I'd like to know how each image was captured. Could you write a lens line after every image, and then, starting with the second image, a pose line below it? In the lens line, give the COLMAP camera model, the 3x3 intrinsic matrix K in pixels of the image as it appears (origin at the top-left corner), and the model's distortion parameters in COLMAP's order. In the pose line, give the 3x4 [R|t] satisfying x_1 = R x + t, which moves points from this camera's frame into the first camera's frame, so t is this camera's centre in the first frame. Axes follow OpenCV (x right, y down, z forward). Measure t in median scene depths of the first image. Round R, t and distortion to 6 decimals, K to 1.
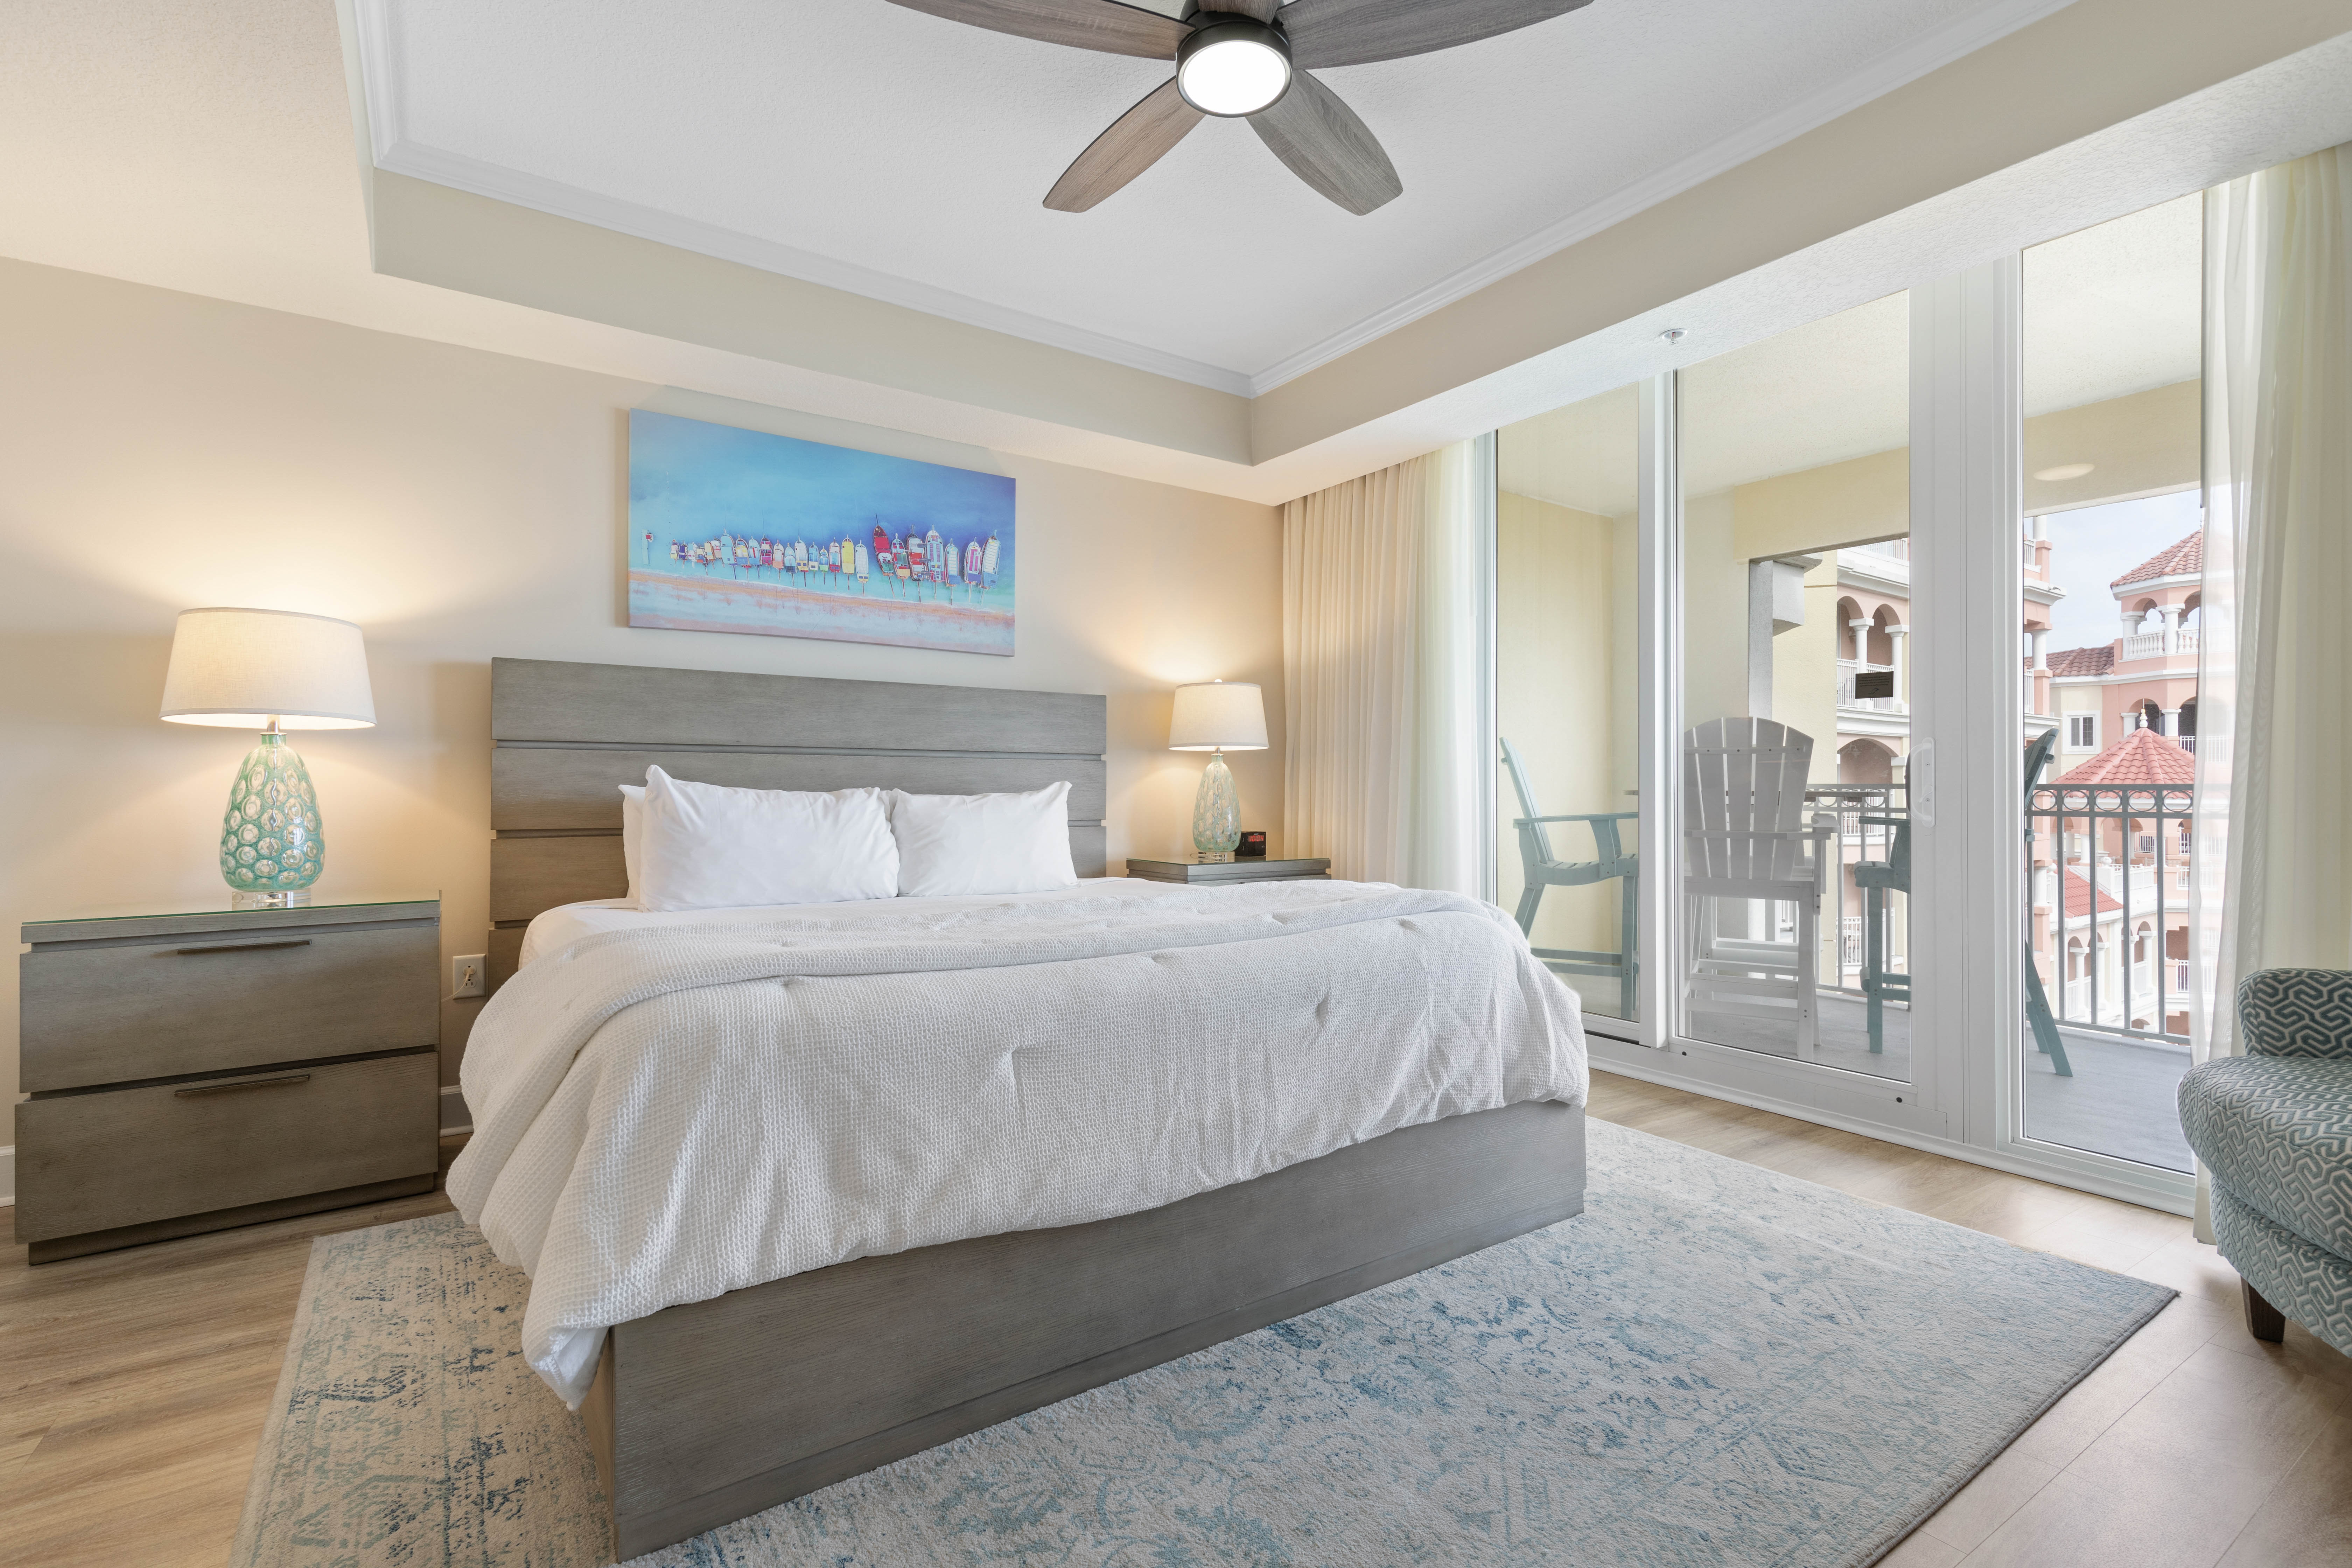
lens RADIAL K [[1066.3, 0, 1186.4], [0, 1066.3, 821.4], [0, 0, 1]] dist [0.000118, -0.000238]
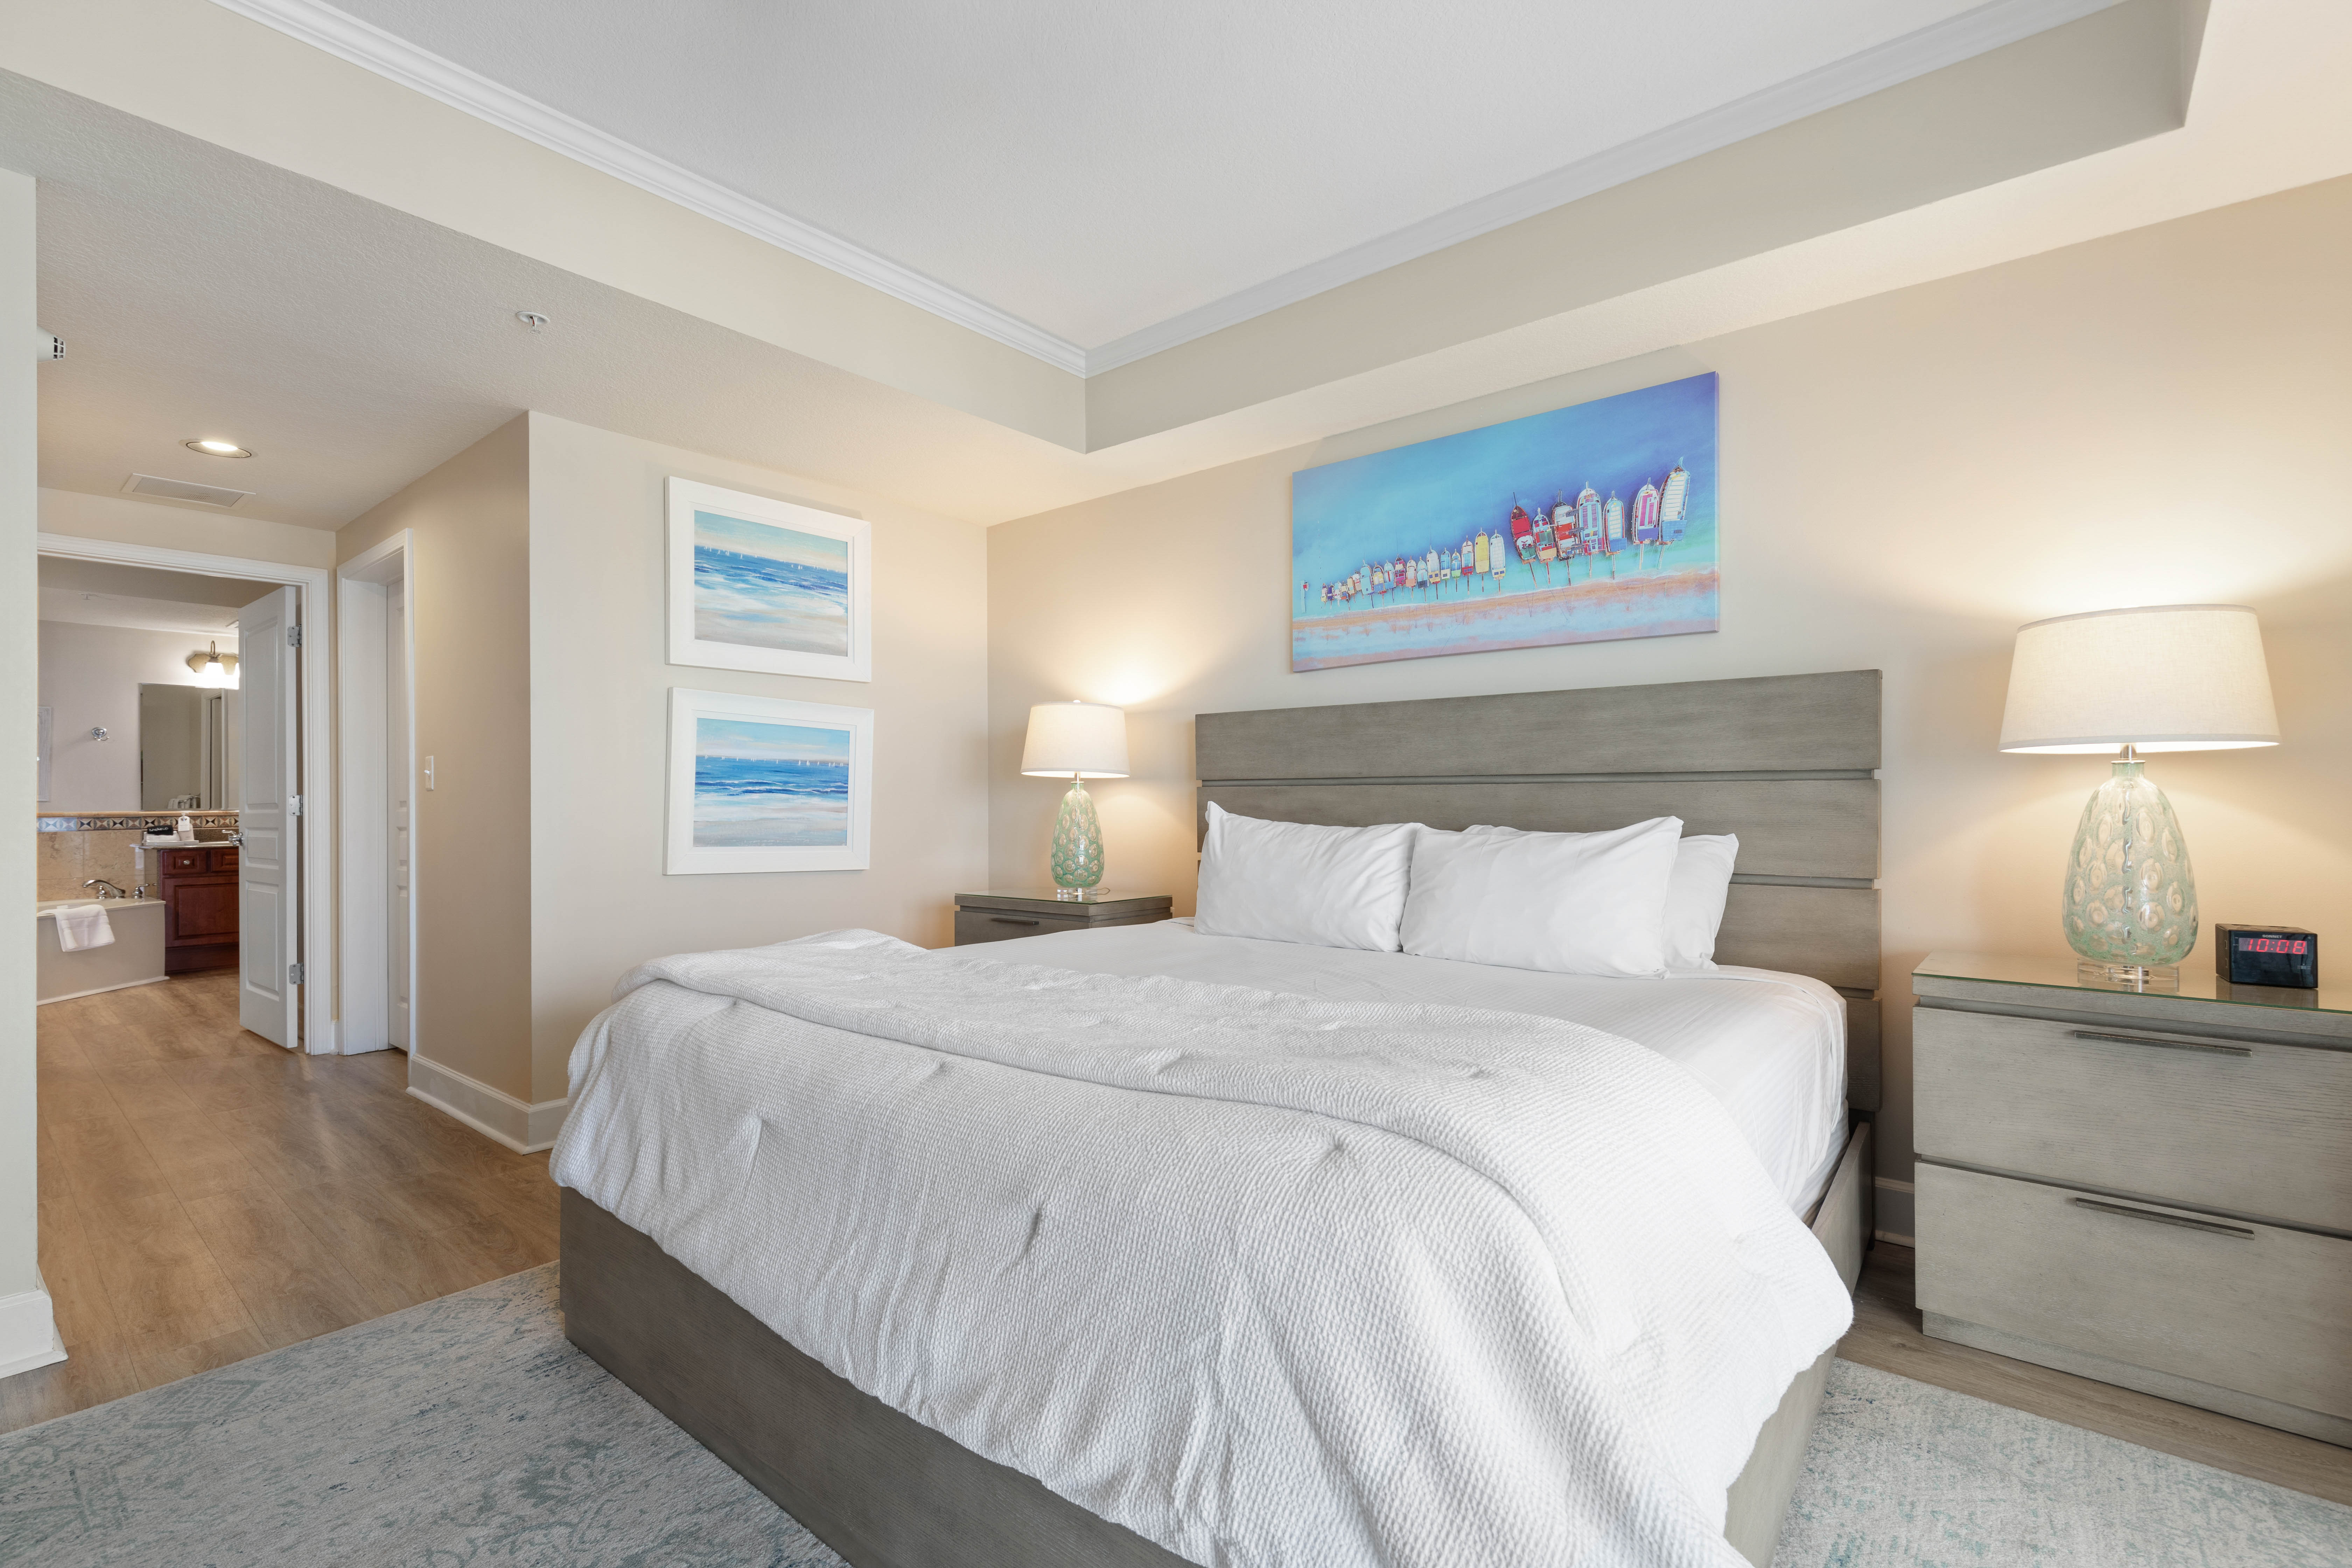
lens RADIAL K [[1057.7, 0, 1169.5], [0, 1057.7, 812.3], [0, 0, 1]] dist [0.003261, 0.000140]
pose [[0.262381, 0.001359, -0.964963, 0.439915], [-0.033545, 0.999407, -0.007714, -0.024430], [0.964381, 0.034393, 0.262271, 0.539404]]
